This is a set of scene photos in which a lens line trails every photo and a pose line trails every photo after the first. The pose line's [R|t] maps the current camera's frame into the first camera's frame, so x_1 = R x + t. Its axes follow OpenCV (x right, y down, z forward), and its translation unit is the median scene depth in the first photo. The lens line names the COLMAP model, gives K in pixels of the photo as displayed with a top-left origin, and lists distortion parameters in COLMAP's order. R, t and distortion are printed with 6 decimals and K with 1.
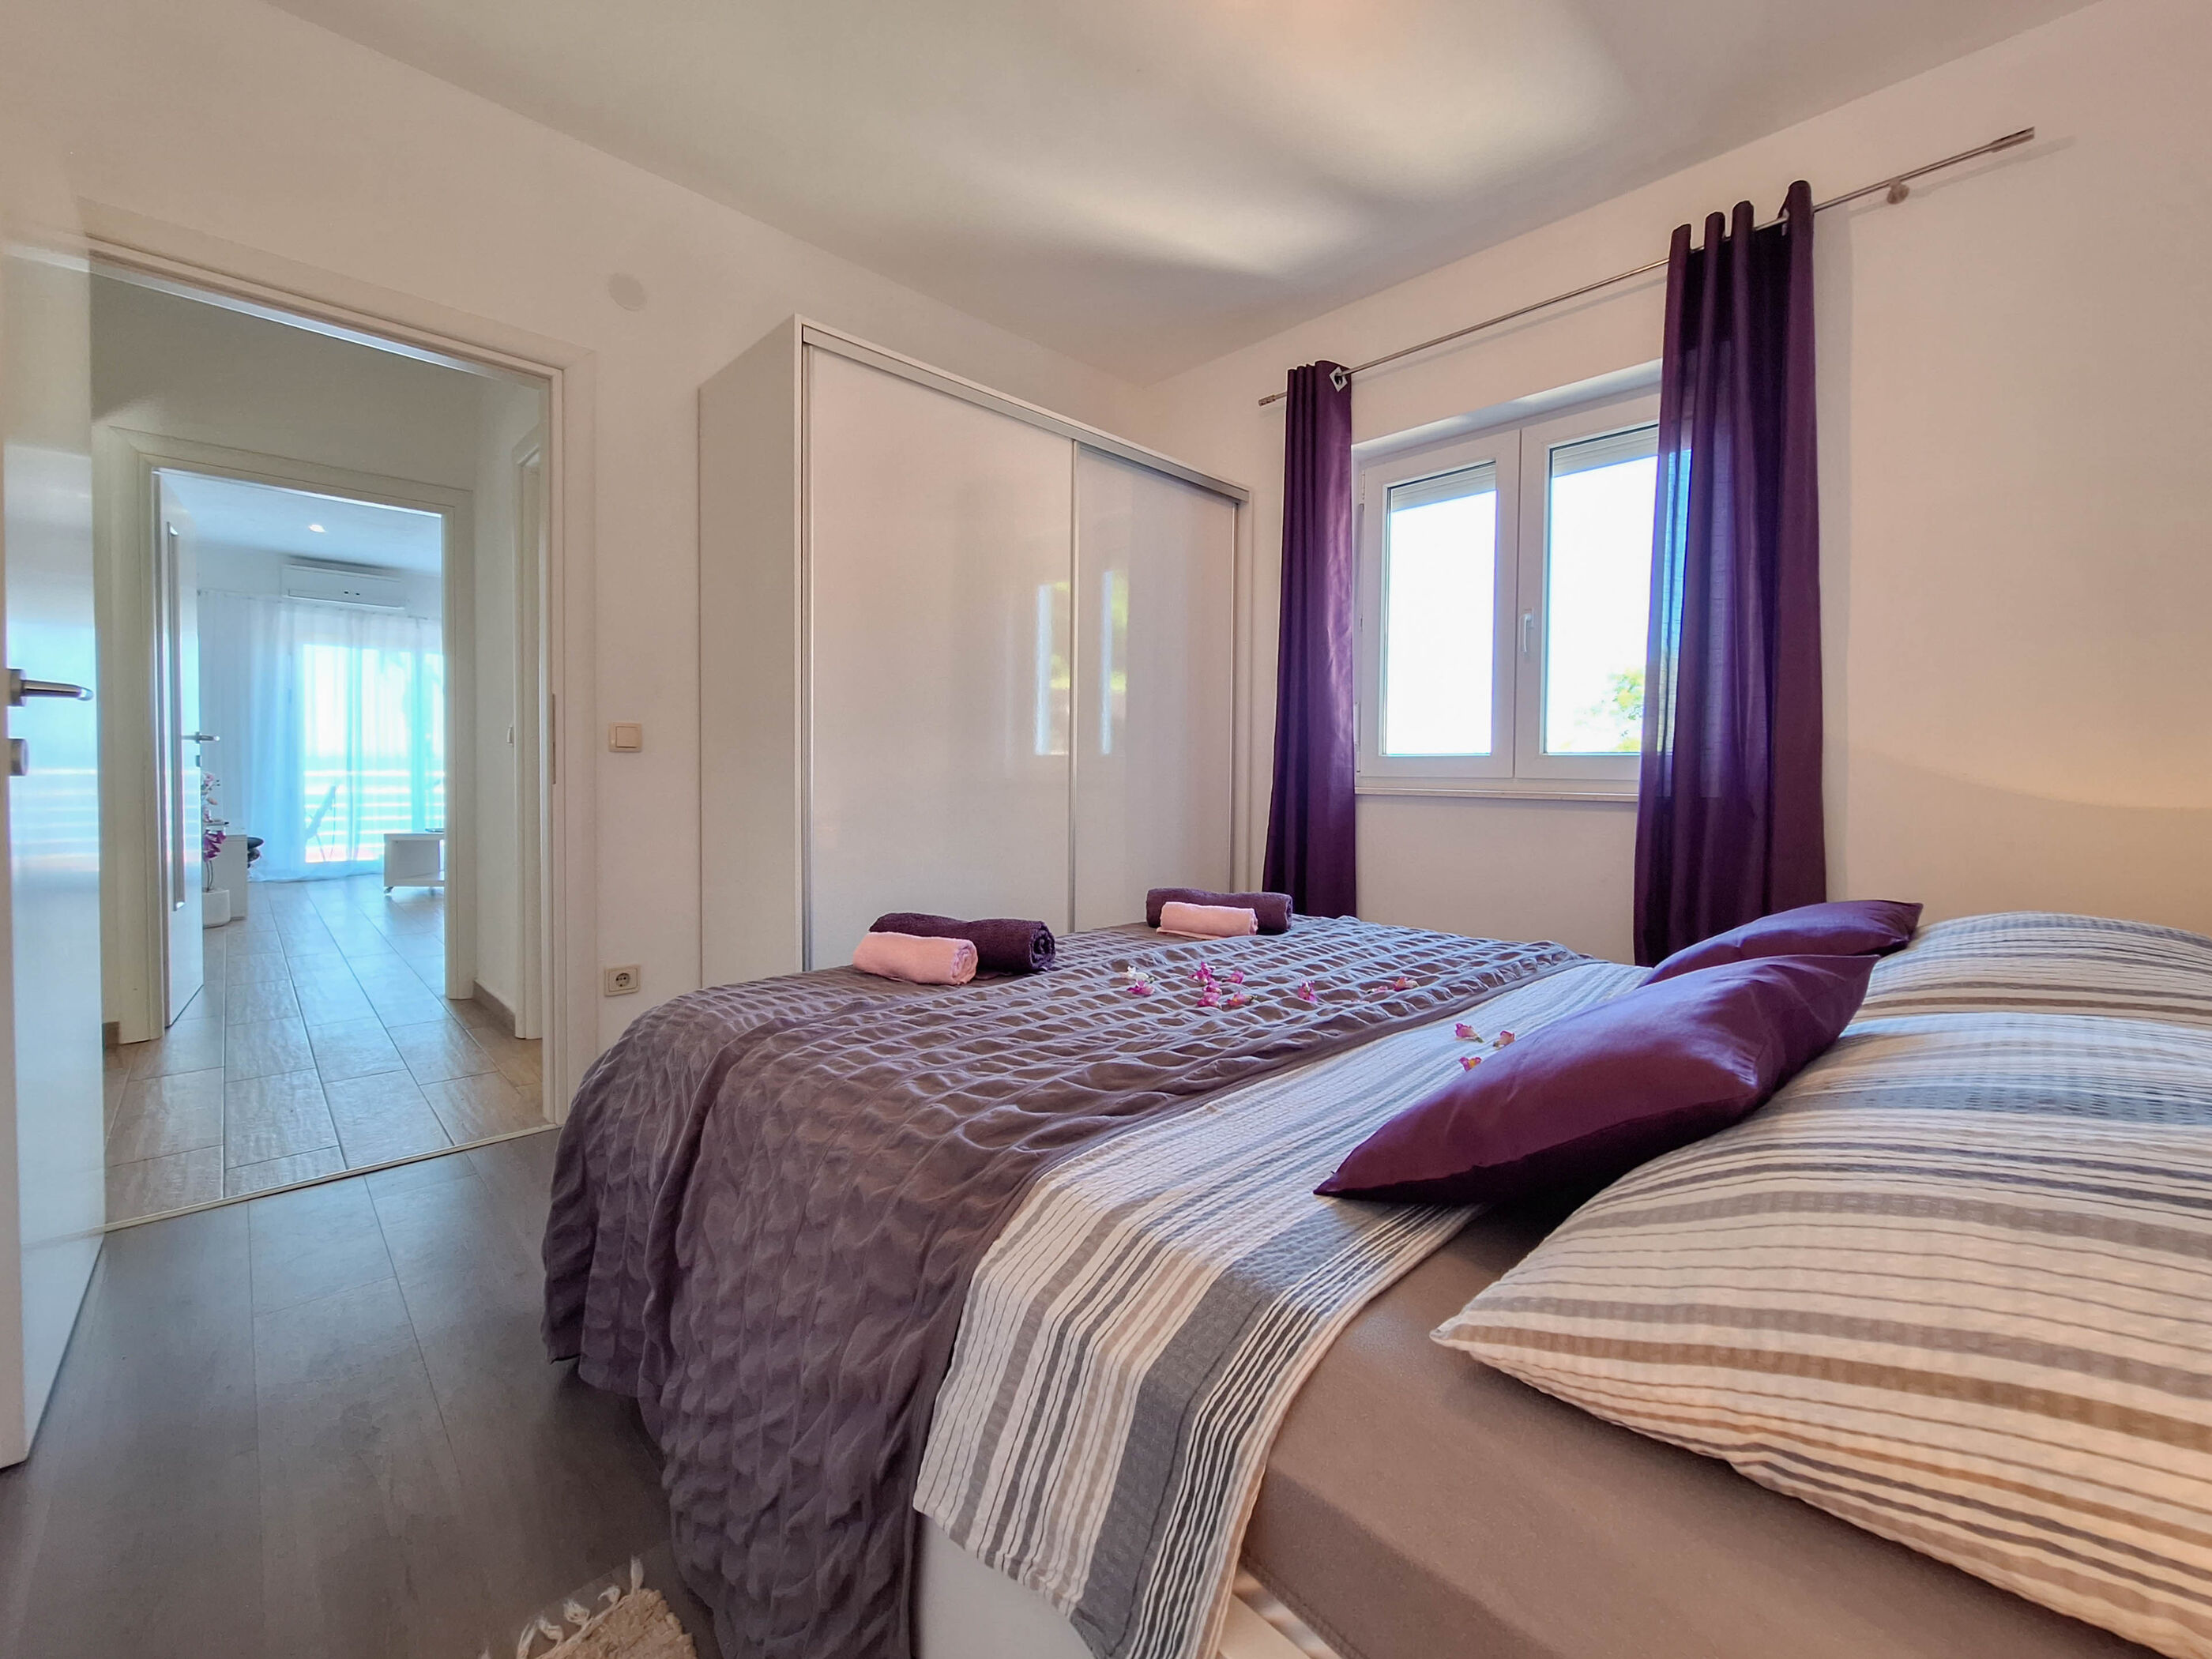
lens RADIAL K [[898.5, 0, 1162.1], [0, 898.5, 787.5], [0, 0, 1]] dist [-0.003310, 0.003542]
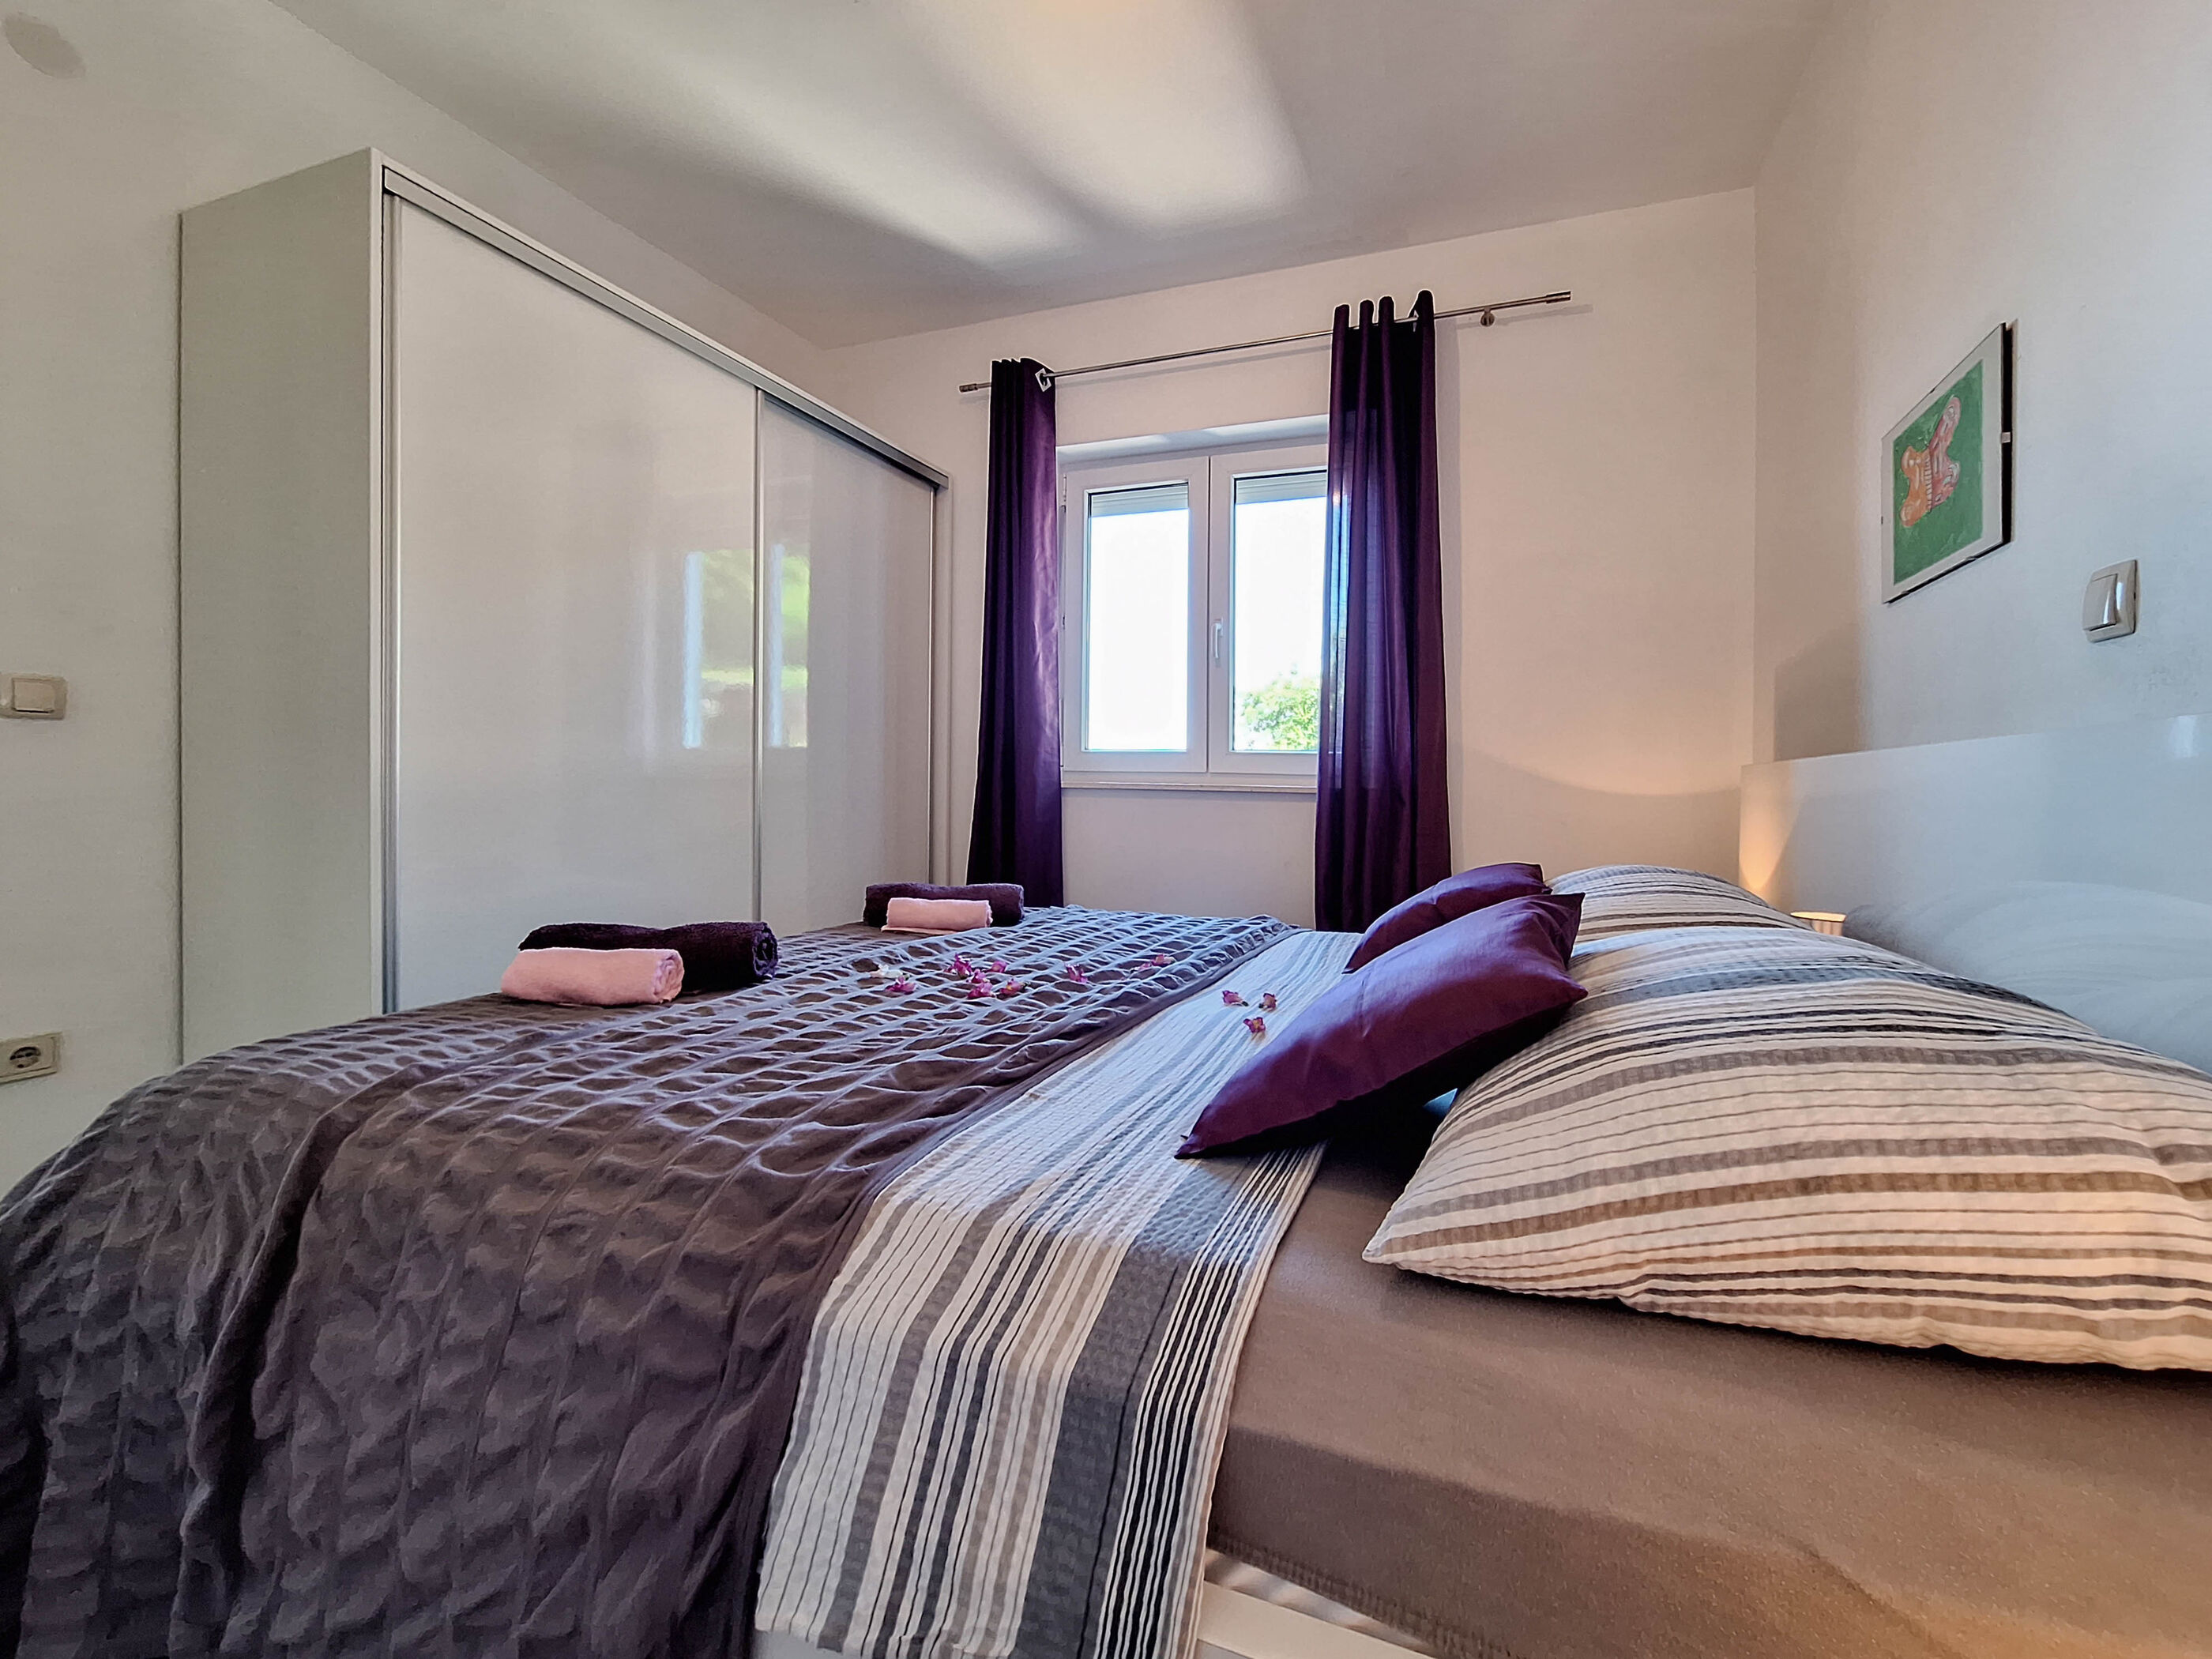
lens RADIAL K [[888.7, 0, 1157.1], [0, 888.7, 785.2], [0, 0, 1]] dist [-0.000664, 0.000388]
pose [[0.909242, 0.008245, 0.416186, -0.212224], [-0.000371, 0.999819, -0.018997, 0.047086], [-0.416267, 0.017118, 0.909081, 0.086950]]
